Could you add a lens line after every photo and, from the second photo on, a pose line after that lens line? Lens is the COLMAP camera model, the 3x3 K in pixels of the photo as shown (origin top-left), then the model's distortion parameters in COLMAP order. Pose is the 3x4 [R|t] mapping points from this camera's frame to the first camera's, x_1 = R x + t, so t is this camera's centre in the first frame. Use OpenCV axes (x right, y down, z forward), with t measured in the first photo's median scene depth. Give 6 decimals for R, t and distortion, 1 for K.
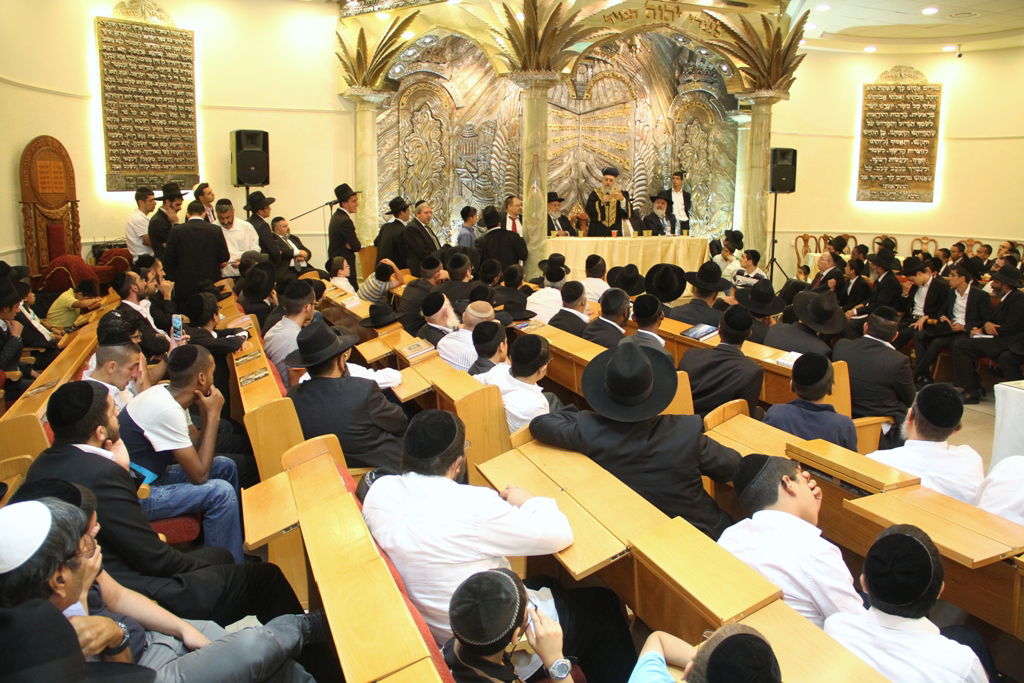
lens RADIAL K [[830.9, 0, 512.0], [0, 830.9, 341.5], [0, 0, 1]] dist [-0.146305, 0.112532]
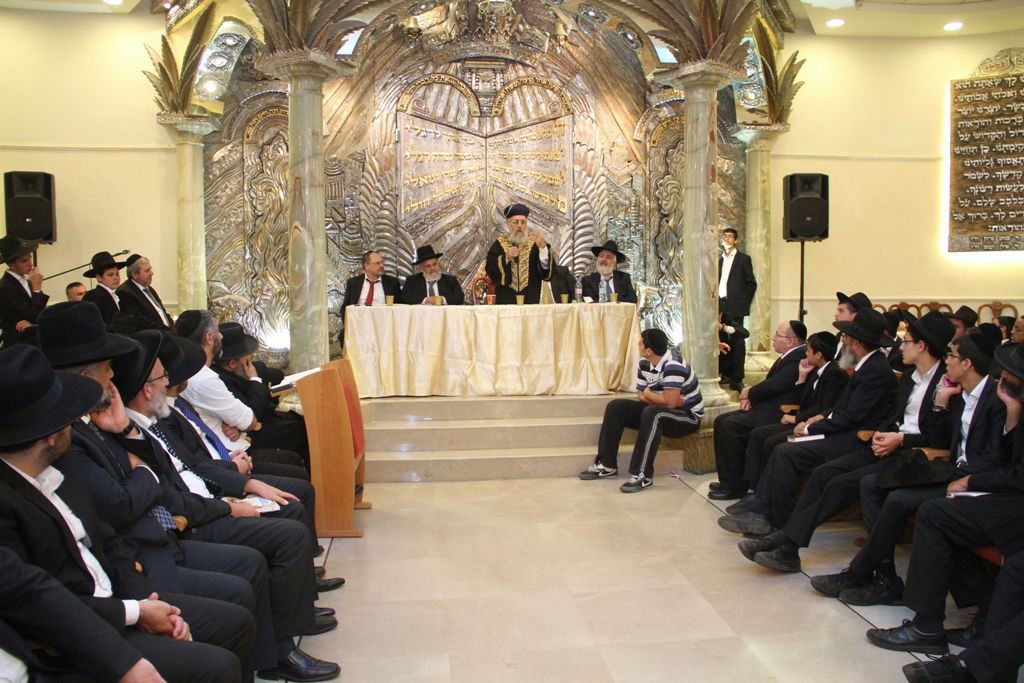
lens RADIAL K [[830.9, 0, 512.0], [0, 830.9, 341.5], [0, 0, 1]] dist [-0.146305, 0.112532]
pose [[0.969527, 0.002696, -0.244968, 0.283777], [-0.028748, 0.994283, -0.102835, -0.025691], [0.243291, 0.106744, 0.964062, 0.332802]]
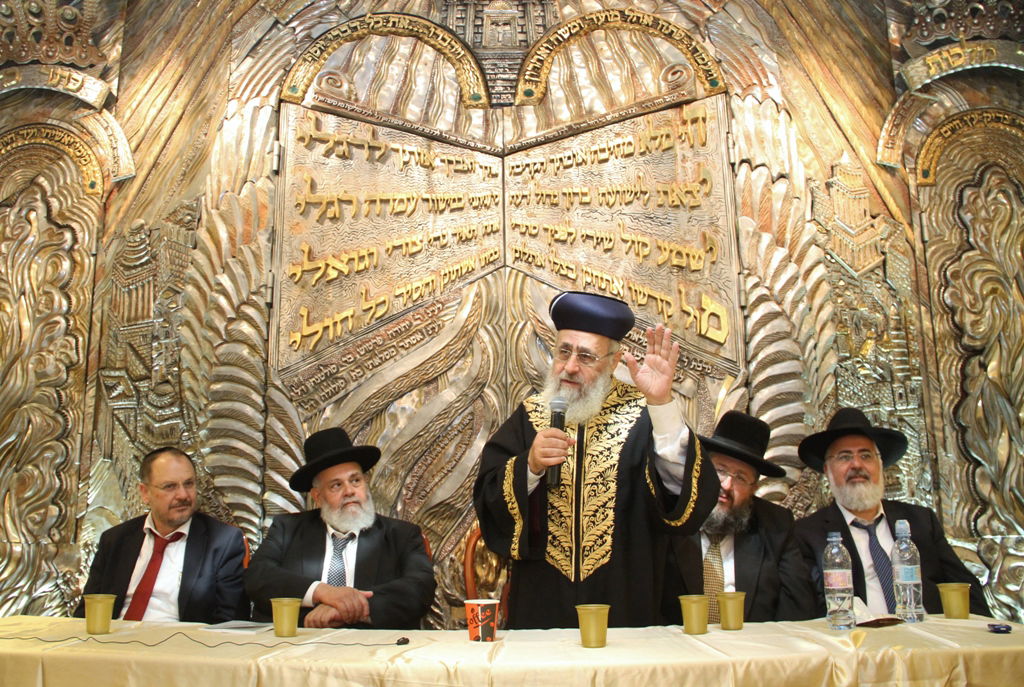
lens RADIAL K [[959.0, 0, 461.0], [0, 959.0, 321.8], [0, 0, 1]] dist [-0.198088, 0.158910]
pose [[0.919567, -0.094209, -0.381471, 0.188200], [-0.055117, 0.930308, -0.362615, -0.107457], [0.389047, 0.354475, 0.850288, 0.747778]]
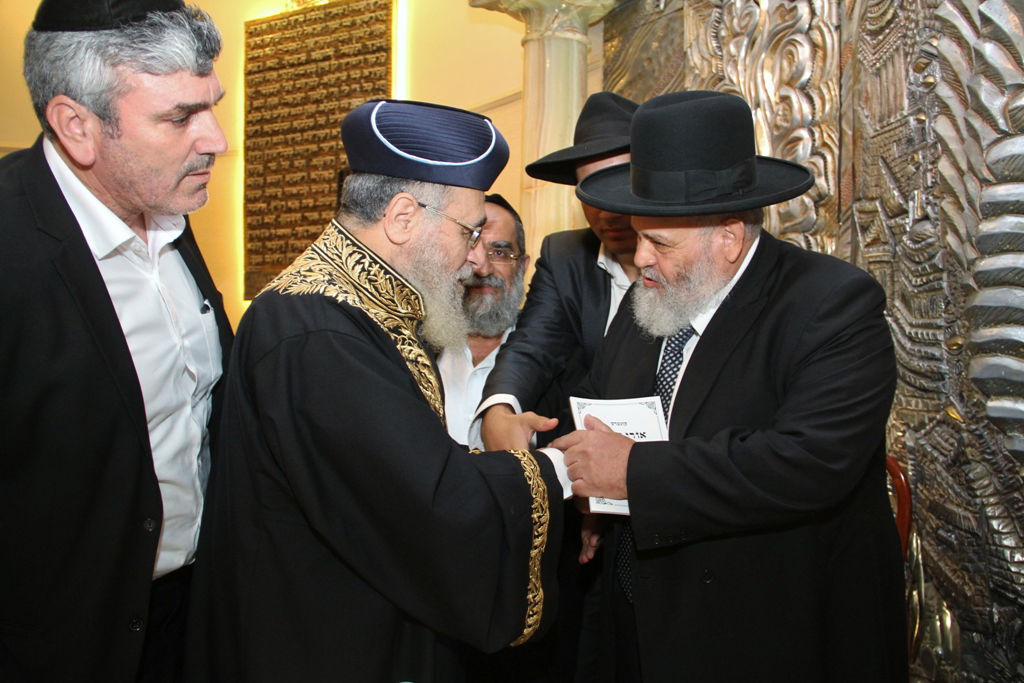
lens RADIAL K [[842.3, 0, 512.0], [0, 842.3, 341.5], [0, 0, 1]] dist [-0.120450, 0.001822]
pose [[0.143000, 0.039583, -0.988931, 0.117913], [-0.190420, 0.981632, 0.011756, -0.162525], [0.971232, 0.186631, 0.147911, 0.892846]]
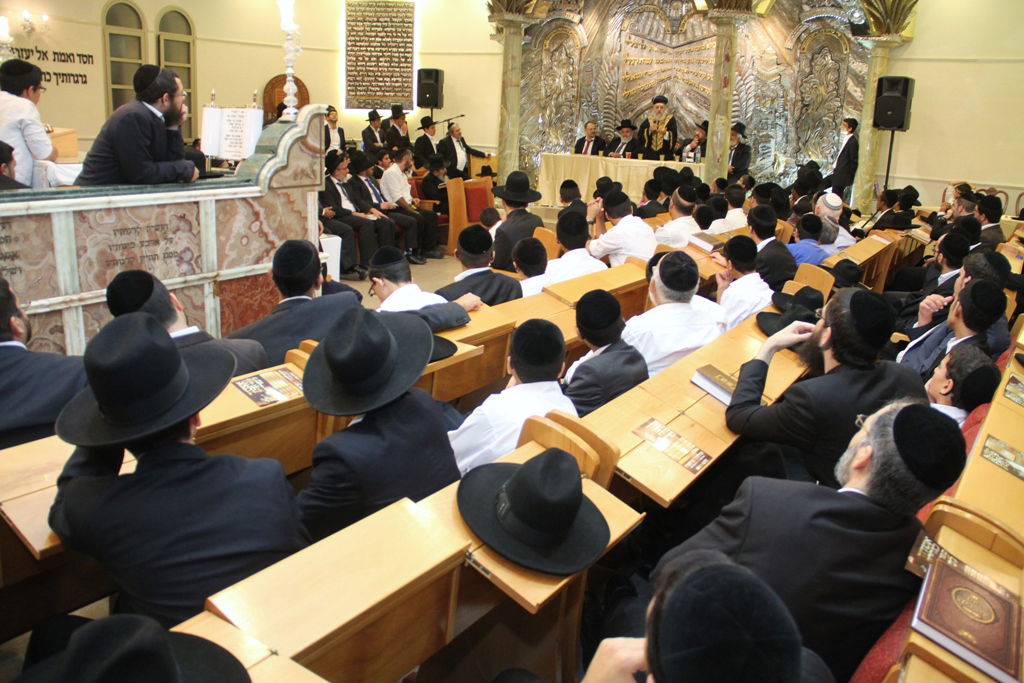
lens RADIAL K [[855.2, 0, 546.7], [0, 855.2, 339.2], [0, 0, 1]] dist [-0.196918, 0.215025]
pose [[0.641564, 0.204327, -0.739355, 0.862515], [-0.177713, 0.977238, 0.115861, -0.003116], [0.746200, 0.057061, 0.663272, 0.180805]]
